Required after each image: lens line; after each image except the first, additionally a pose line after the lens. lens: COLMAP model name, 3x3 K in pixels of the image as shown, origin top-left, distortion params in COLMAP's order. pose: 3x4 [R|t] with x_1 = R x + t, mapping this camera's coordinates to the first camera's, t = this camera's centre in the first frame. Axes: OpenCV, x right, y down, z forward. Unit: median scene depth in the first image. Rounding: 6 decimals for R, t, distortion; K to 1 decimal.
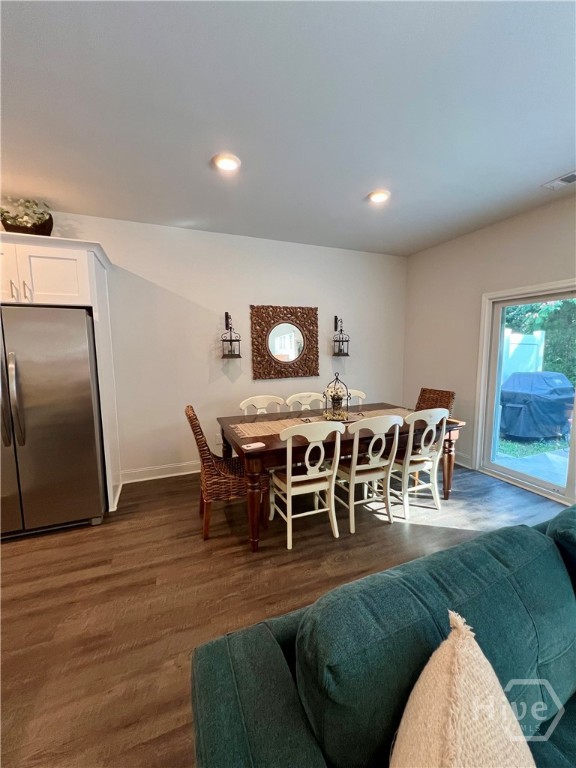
lens RADIAL K [[308.7, 0, 291.1], [0, 308.7, 382.9], [0, 0, 1]] dist [0.001518, 0.000004]
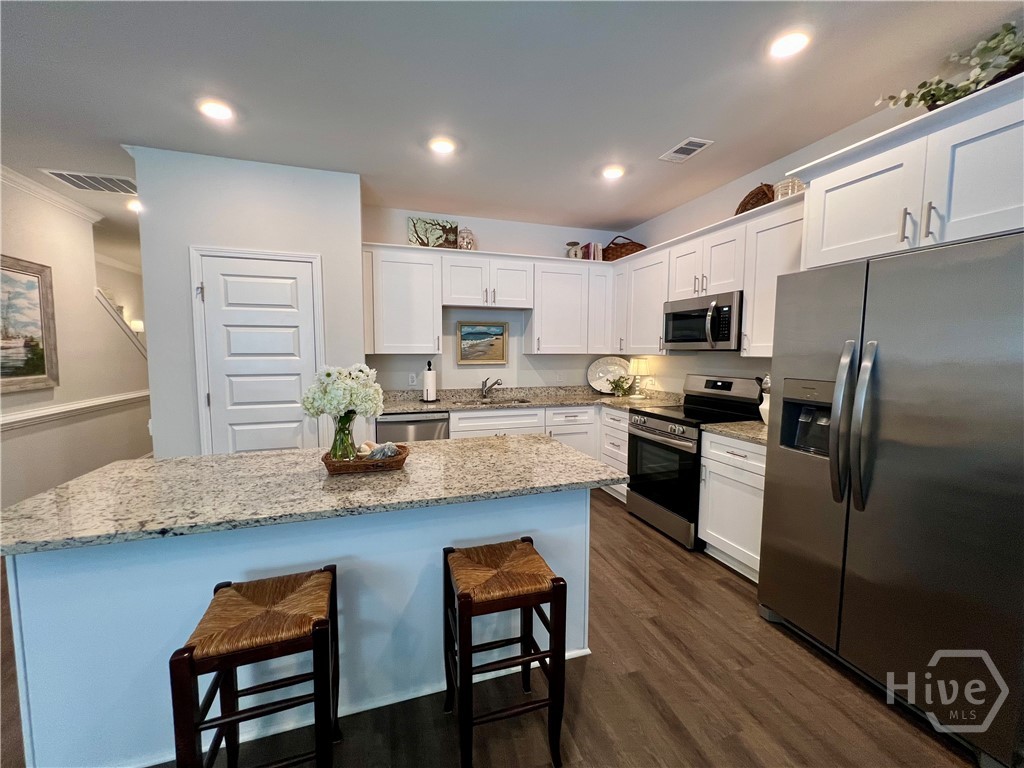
lens RADIAL K [[411.6, 0, 513.7], [0, 411.6, 381.0], [0, 0, 1]] dist [0.001518, 0.000004]
pose [[-0.051050, 0.090117, -0.994622, -0.123242], [-0.118772, 0.988305, 0.095641, -0.020412], [0.991608, 0.123016, -0.039749, 0.375680]]
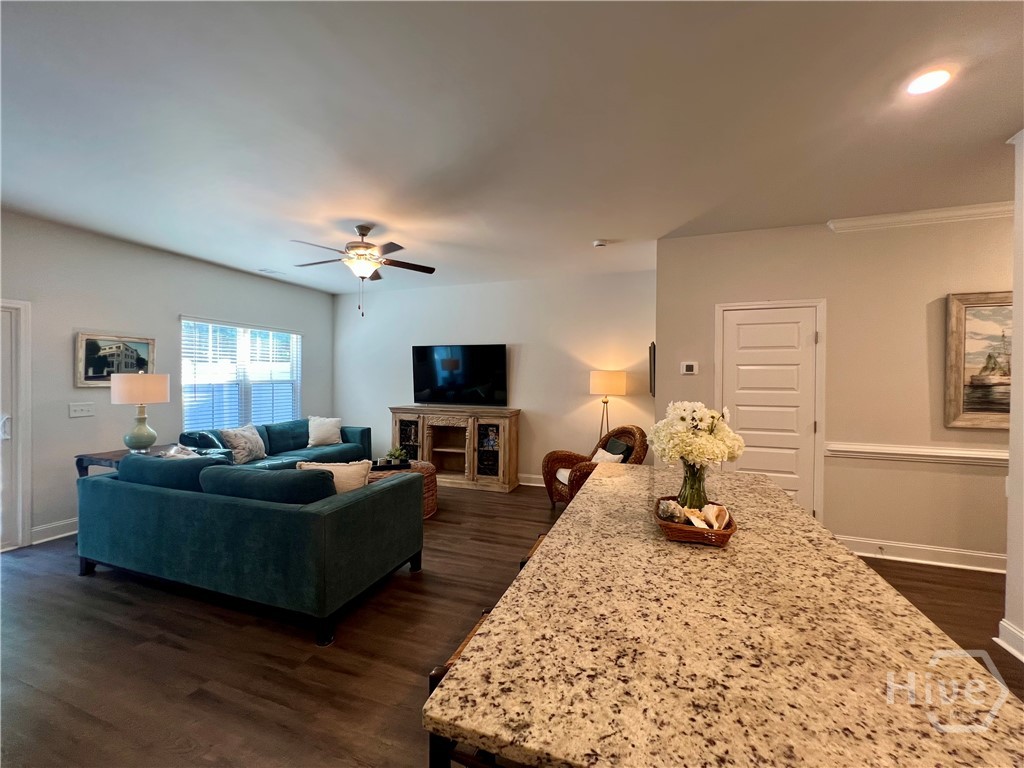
lens RADIAL K [[411.6, 0, 513.8], [0, 411.6, 383.8], [0, 0, 1]] dist [0.001518, 0.000004]
pose [[-0.752241, 0.001024, 0.658887, -1.018484], [0.080359, 0.992676, 0.090202, -0.052594], [-0.653969, 0.120801, -0.746814, 0.694458]]
